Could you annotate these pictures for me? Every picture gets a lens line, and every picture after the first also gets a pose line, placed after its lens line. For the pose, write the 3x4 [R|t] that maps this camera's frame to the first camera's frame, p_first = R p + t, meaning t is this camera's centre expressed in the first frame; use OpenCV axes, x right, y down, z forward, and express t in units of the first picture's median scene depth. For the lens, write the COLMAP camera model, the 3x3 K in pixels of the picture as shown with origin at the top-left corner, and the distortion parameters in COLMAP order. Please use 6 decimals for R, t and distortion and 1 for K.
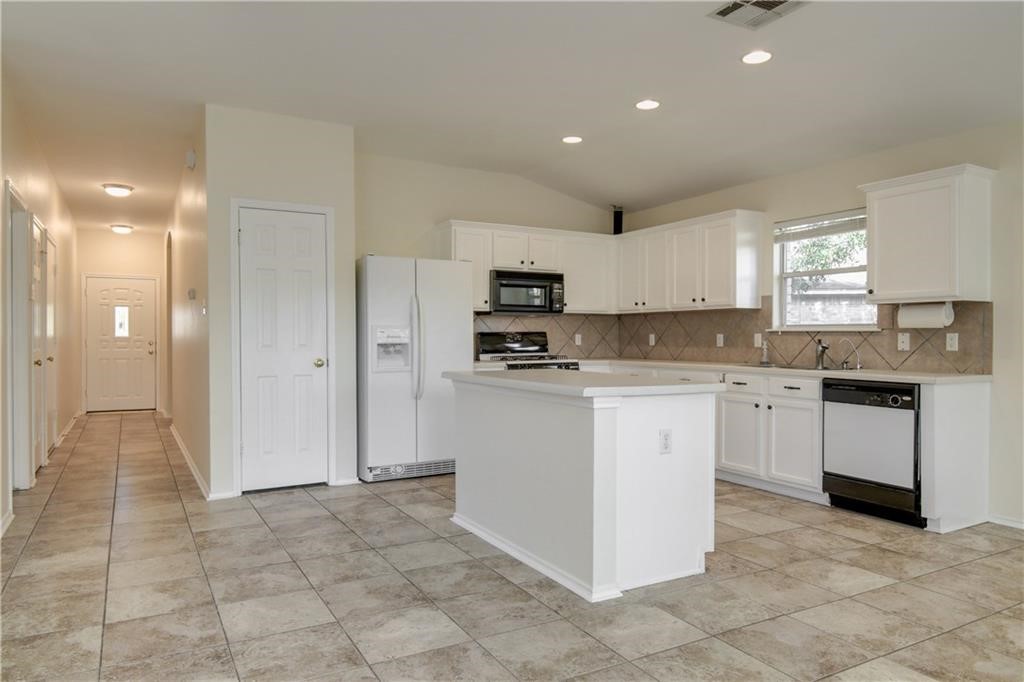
lens RADIAL K [[677.1, 0, 506.7], [0, 677.1, 341.3], [0, 0, 1]] dist [0.037134, -0.045135]
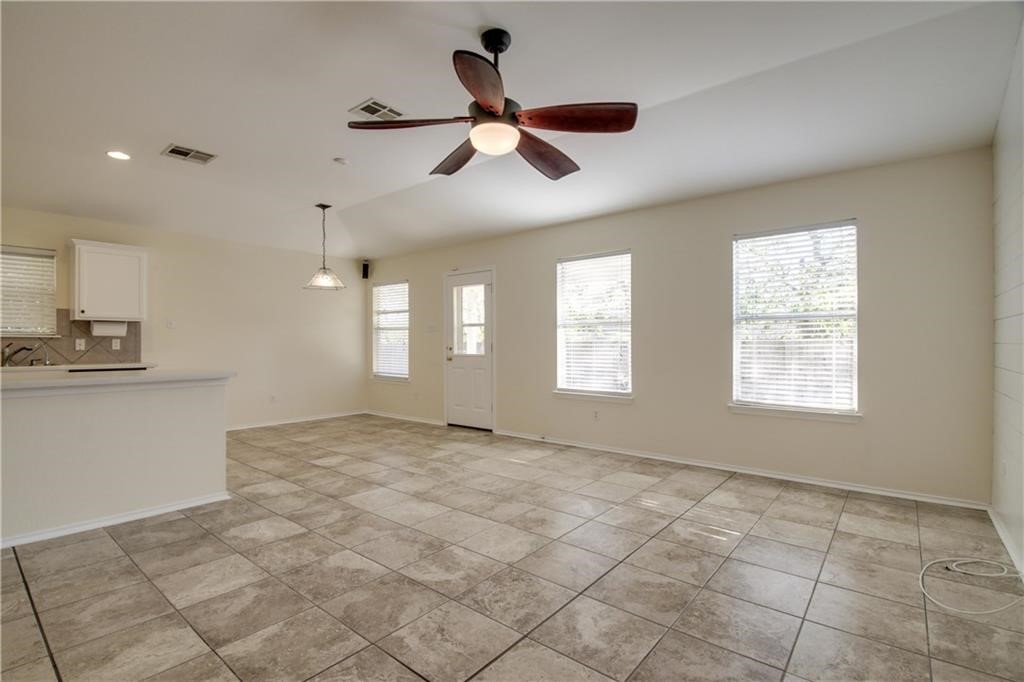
lens RADIAL K [[477.3, 0, 506.9], [0, 477.3, 341.0], [0, 0, 1]] dist [0.018371, -0.030355]
pose [[-0.362929, -0.000845, 0.931816, -0.750971], [0.005212, 0.999982, 0.002937, -0.005399], [-0.931802, 0.005923, -0.362918, 0.478937]]
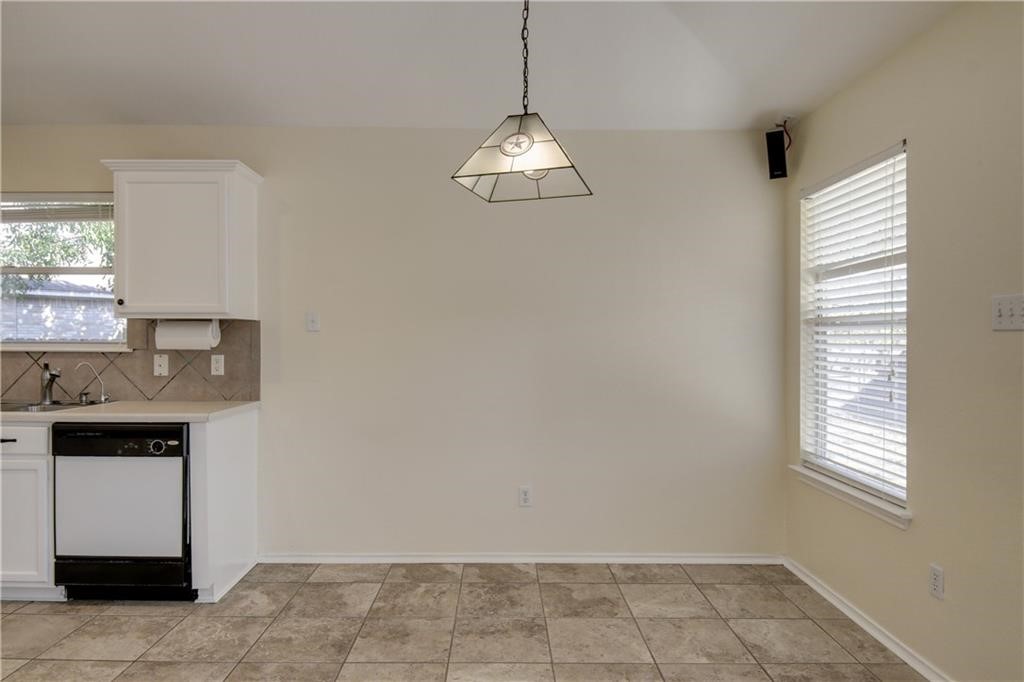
lens RADIAL K [[624.6, 0, 512.0], [0, 624.6, 341.0], [0, 0, 1]] dist [0.015651, -0.033252]
pose [[0.473295, -0.004959, 0.880890, 0.118656], [0.006239, 0.999978, 0.002277, -0.026664], [-0.880882, 0.004418, 0.473315, 0.269555]]
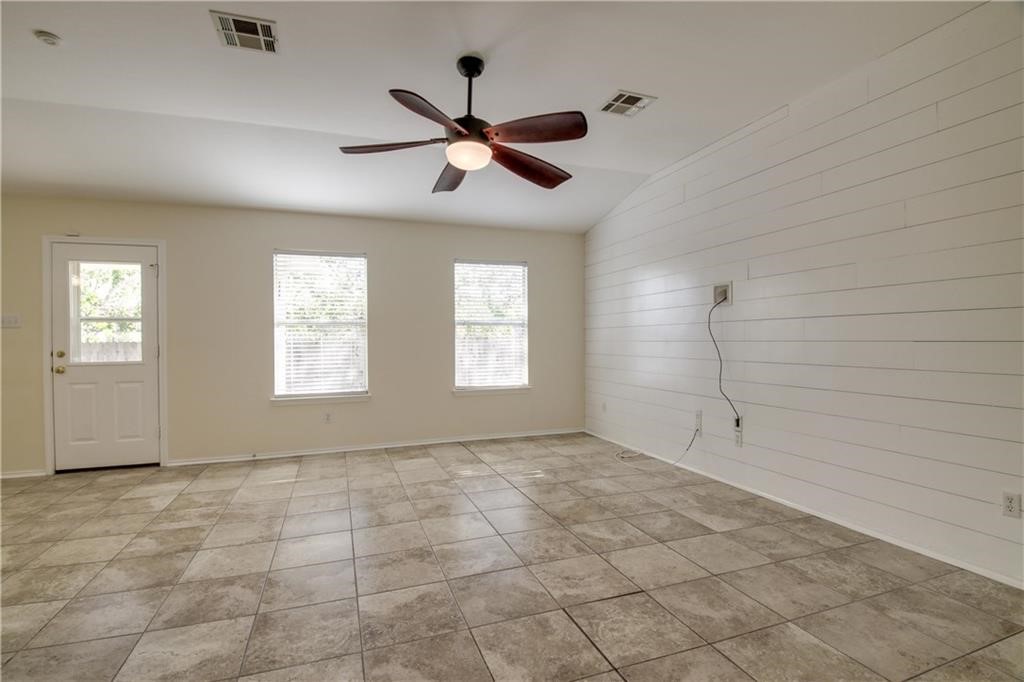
lens RADIAL K [[477.3, 0, 506.9], [0, 477.3, 341.0], [0, 0, 1]] dist [0.018371, -0.030355]
pose [[-0.986856, 0.004745, 0.161534, -0.384483], [0.006048, 0.999953, 0.007579, -0.007520], [-0.161490, 0.008457, -0.986838, 0.866512]]
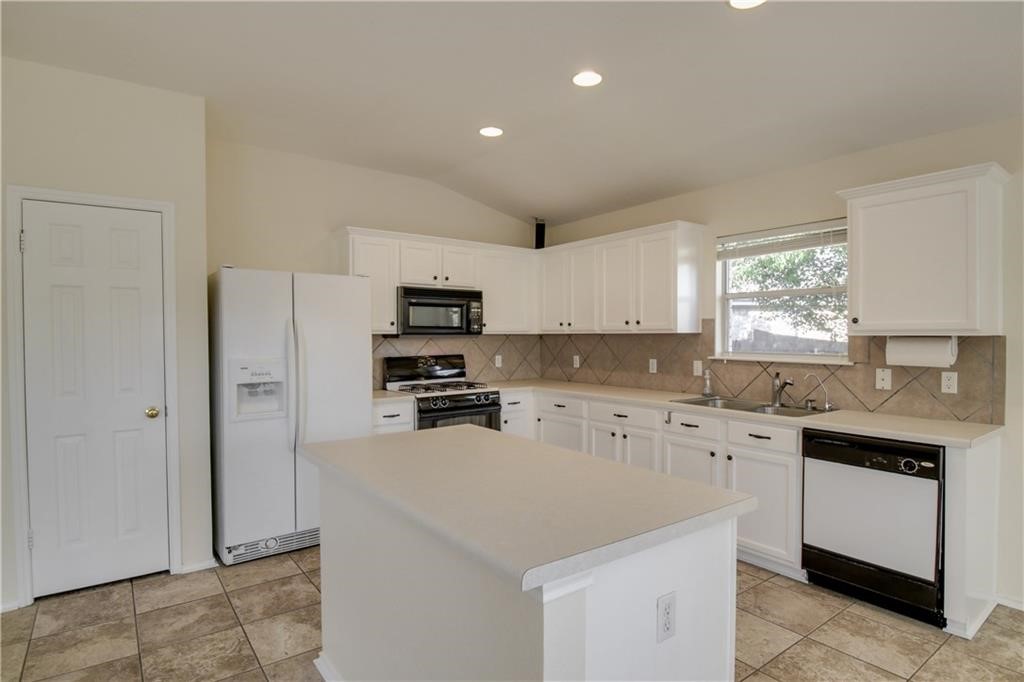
lens RADIAL K [[543.5, 0, 512.0], [0, 543.5, 341.0], [0, 0, 1]] dist [0.014630, -0.026652]
pose [[0.990873, -0.005265, 0.134694, 0.035332], [0.004588, 0.999975, 0.005335, -0.050971], [-0.134718, -0.004668, 0.990873, 0.385781]]
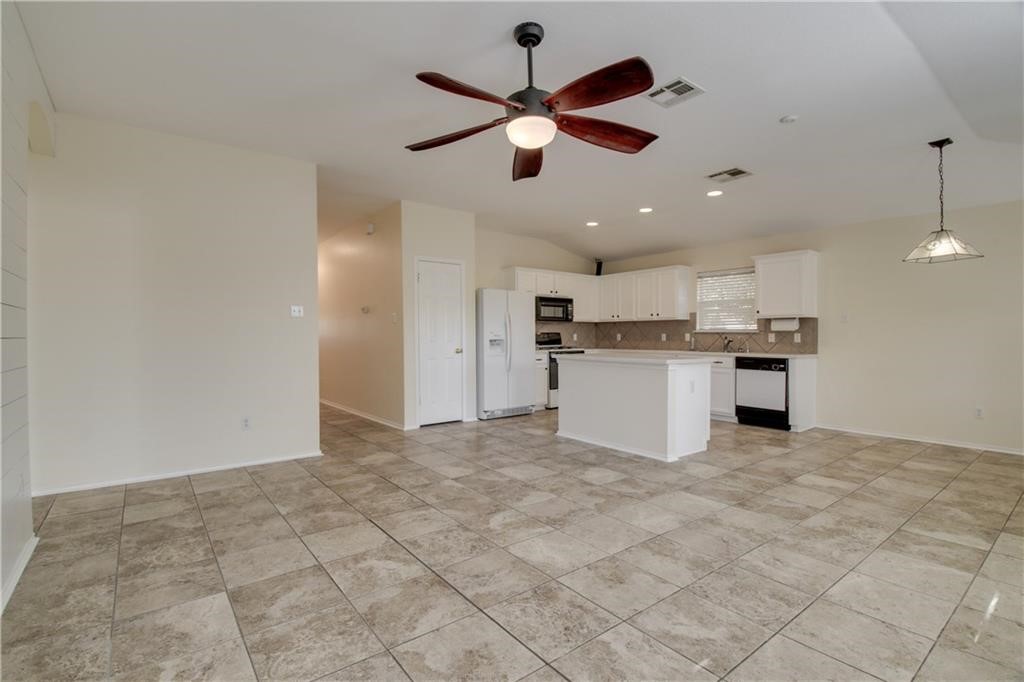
lens RADIAL K [[477.3, 0, 506.9], [0, 477.3, 341.0], [0, 0, 1]] dist [0.018371, -0.030355]
pose [[0.989683, -0.003148, 0.143242, -0.350002], [0.002448, 0.999984, 0.005063, 0.000910], [-0.143256, -0.004660, 0.989675, -0.233756]]
